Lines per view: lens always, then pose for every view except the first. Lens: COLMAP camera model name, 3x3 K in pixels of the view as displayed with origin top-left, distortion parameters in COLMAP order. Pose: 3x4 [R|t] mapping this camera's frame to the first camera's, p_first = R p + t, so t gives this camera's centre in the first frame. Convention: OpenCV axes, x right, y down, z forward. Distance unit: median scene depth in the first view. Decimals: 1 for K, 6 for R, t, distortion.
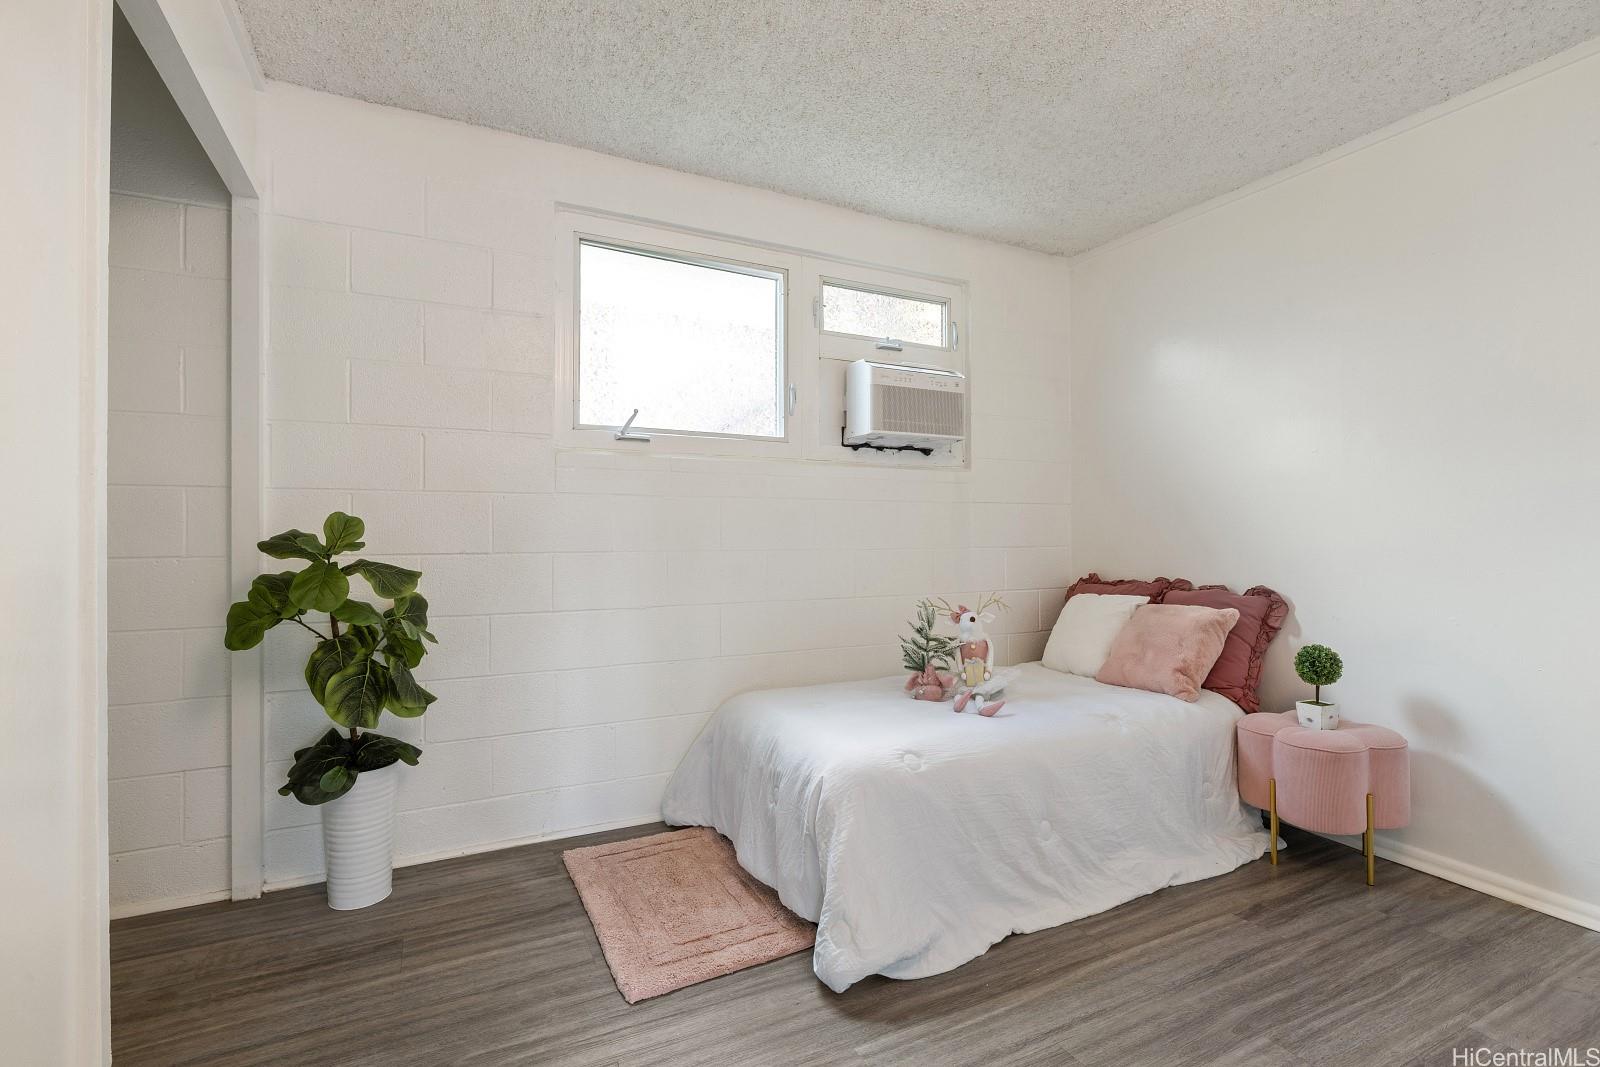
lens RADIAL K [[779.6, 0, 799.7], [0, 779.6, 528.7], [0, 0, 1]] dist [-0.002034, -0.000205]
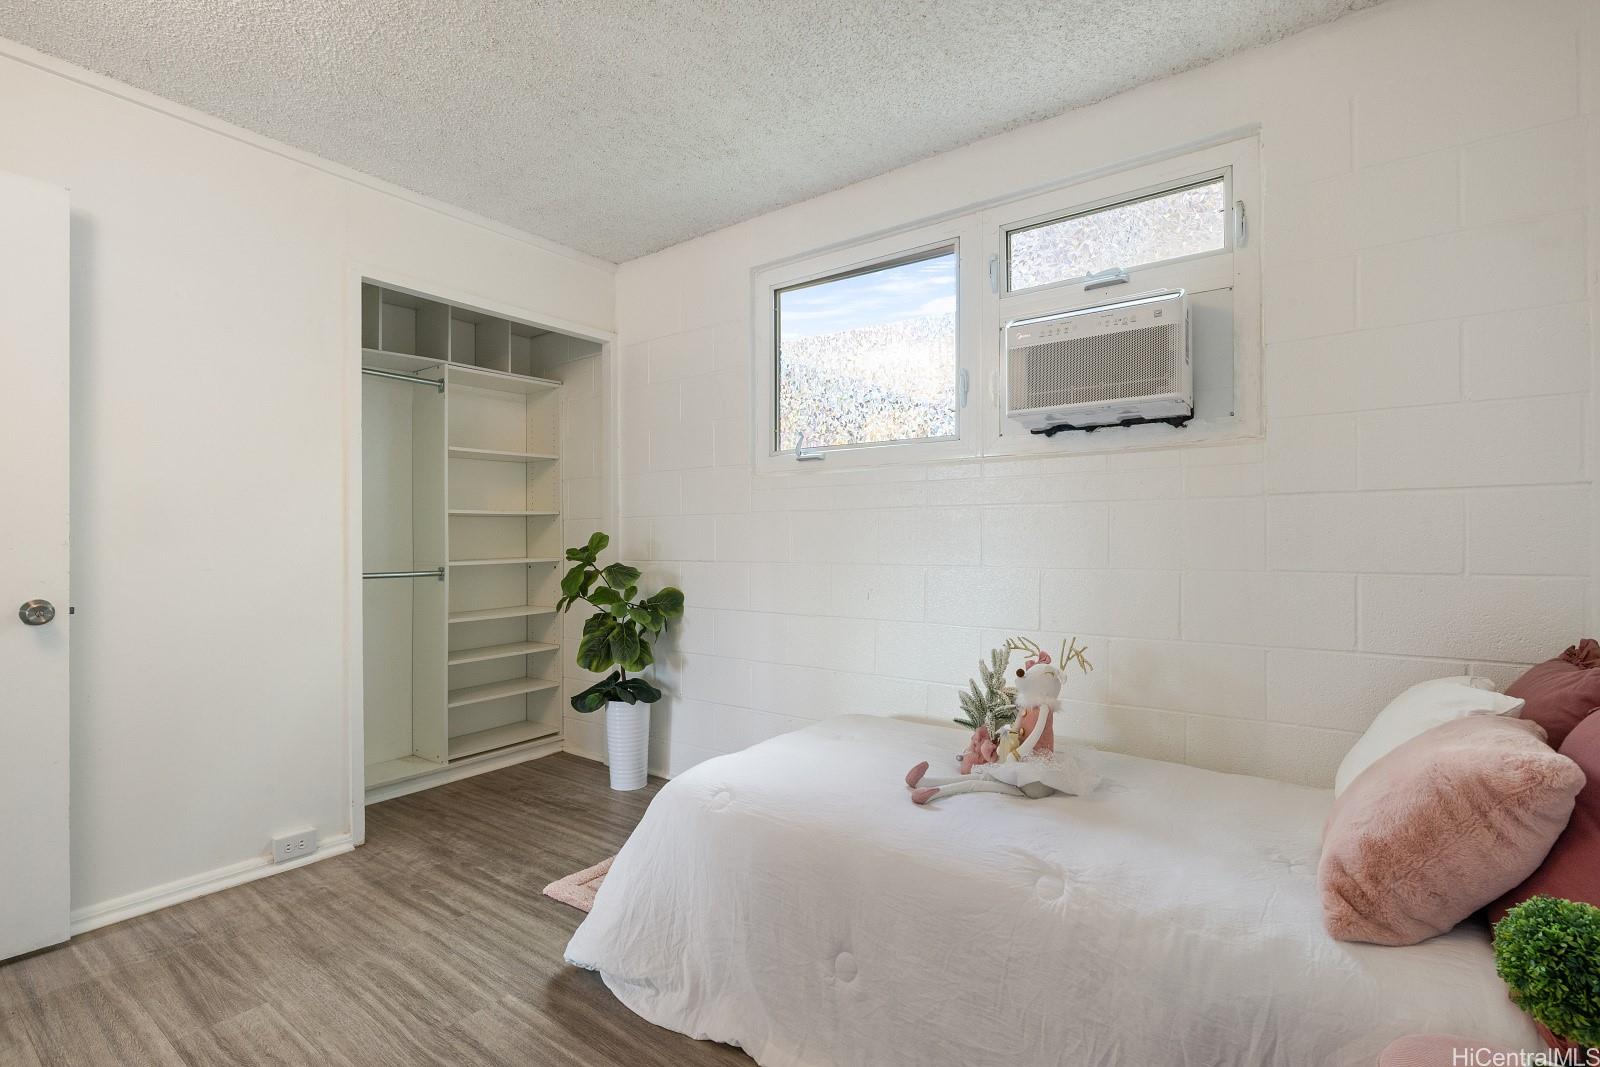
lens RADIAL K [[782.0, 0, 803.9], [0, 782.0, 544.1], [0, 0, 1]] dist [-0.001348, 0.000095]
pose [[0.409492, -0.001825, -0.912312, 0.784719], [0.000977, 0.999998, -0.001562, 0.005010], [0.912313, -0.000252, 0.409493, 0.559926]]
